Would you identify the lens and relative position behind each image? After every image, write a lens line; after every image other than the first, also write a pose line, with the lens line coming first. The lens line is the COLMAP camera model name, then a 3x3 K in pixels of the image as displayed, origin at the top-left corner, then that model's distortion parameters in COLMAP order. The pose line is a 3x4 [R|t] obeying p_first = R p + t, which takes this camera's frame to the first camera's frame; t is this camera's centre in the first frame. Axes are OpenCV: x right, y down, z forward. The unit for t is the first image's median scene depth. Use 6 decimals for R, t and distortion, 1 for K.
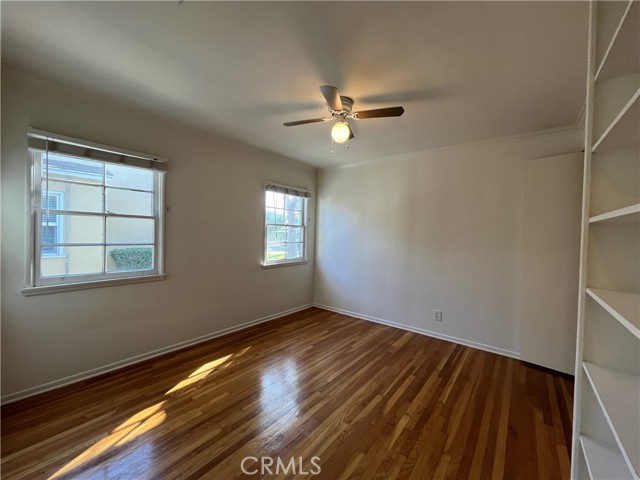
lens RADIAL K [[261.0, 0, 320.0], [0, 261.0, 240.0], [0, 0, 1]] dist [0.000505, 0.000001]
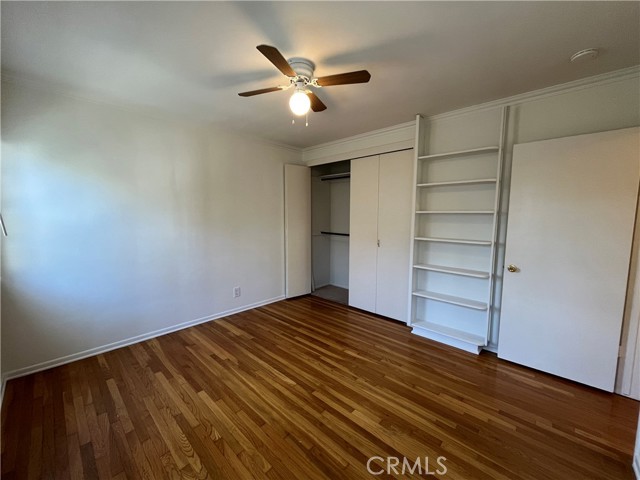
lens RADIAL K [[256.2, 0, 317.3], [0, 256.2, 239.3], [0, 0, 1]] dist [-0.000234, -0.000092]
pose [[0.086224, -0.120443, 0.988969, -0.597243], [0.022404, 0.992649, 0.118938, -0.051894], [-0.996024, 0.011901, 0.088288, 0.631775]]
